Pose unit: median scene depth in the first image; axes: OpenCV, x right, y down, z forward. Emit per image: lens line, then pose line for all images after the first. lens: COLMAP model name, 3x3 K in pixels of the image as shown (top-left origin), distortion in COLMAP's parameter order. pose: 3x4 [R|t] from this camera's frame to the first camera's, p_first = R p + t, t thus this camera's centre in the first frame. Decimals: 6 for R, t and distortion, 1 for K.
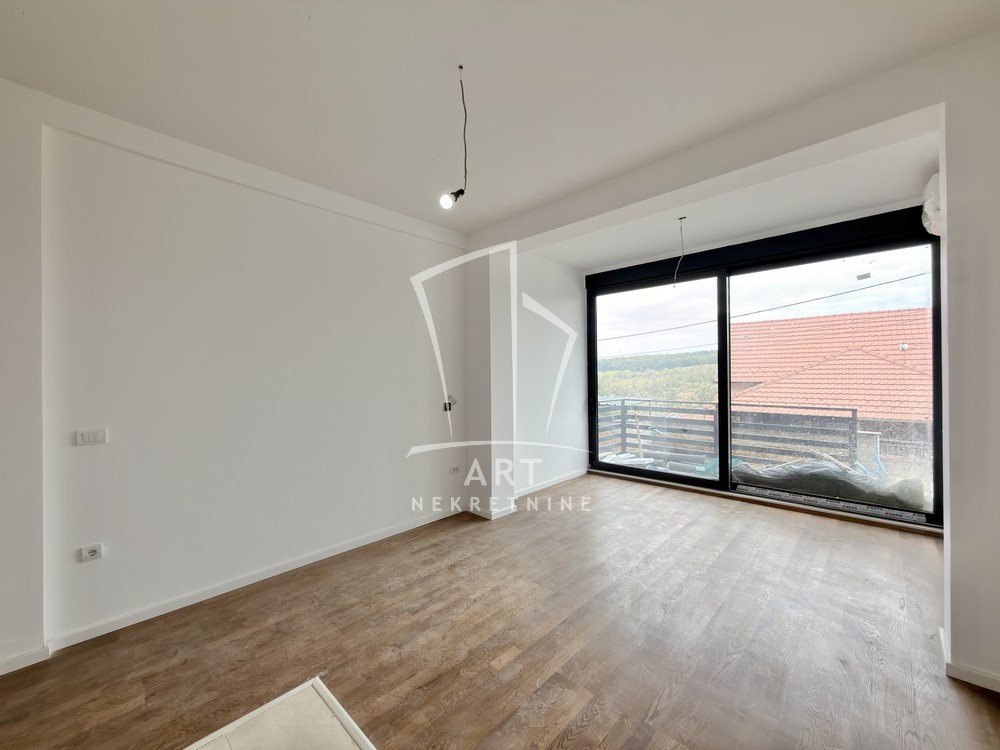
lens RADIAL K [[397.4, 0, 502.2], [0, 397.4, 373.7], [0, 0, 1]] dist [0.000271, 0.000000]
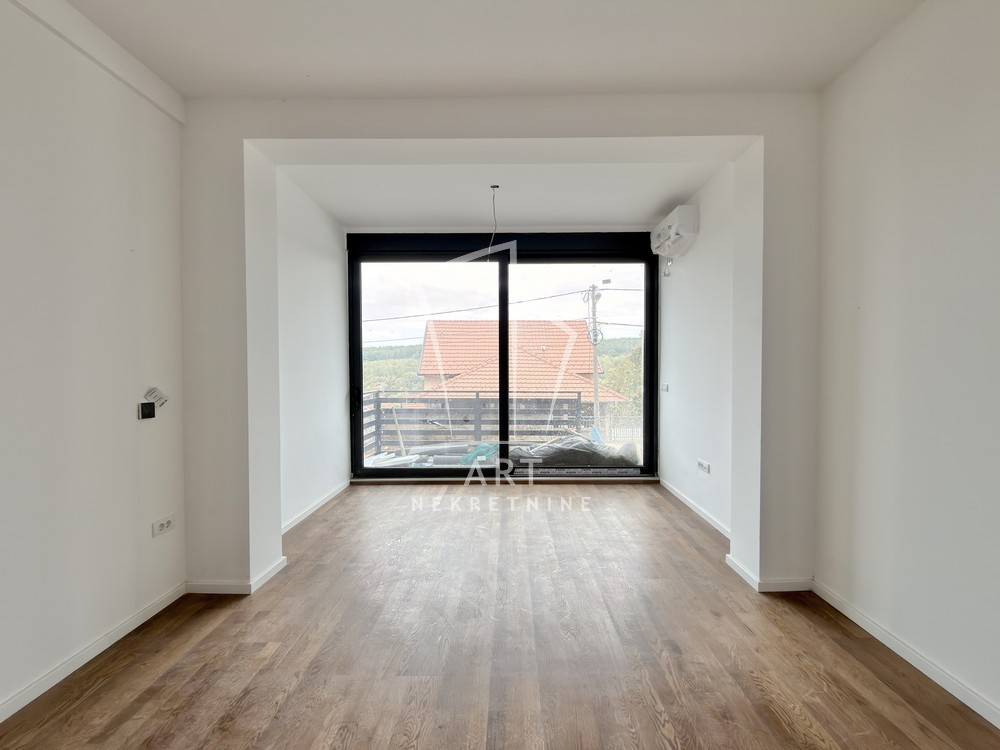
lens RADIAL K [[408.7, 0, 508.2], [0, 408.7, 374.1], [0, 0, 1]] dist [0.000134, 0.000017]
pose [[0.726475, -0.003187, 0.687186, -0.170688], [-0.007382, 0.999895, 0.012442, 0.026027], [-0.687153, -0.014112, 0.726375, 0.295063]]
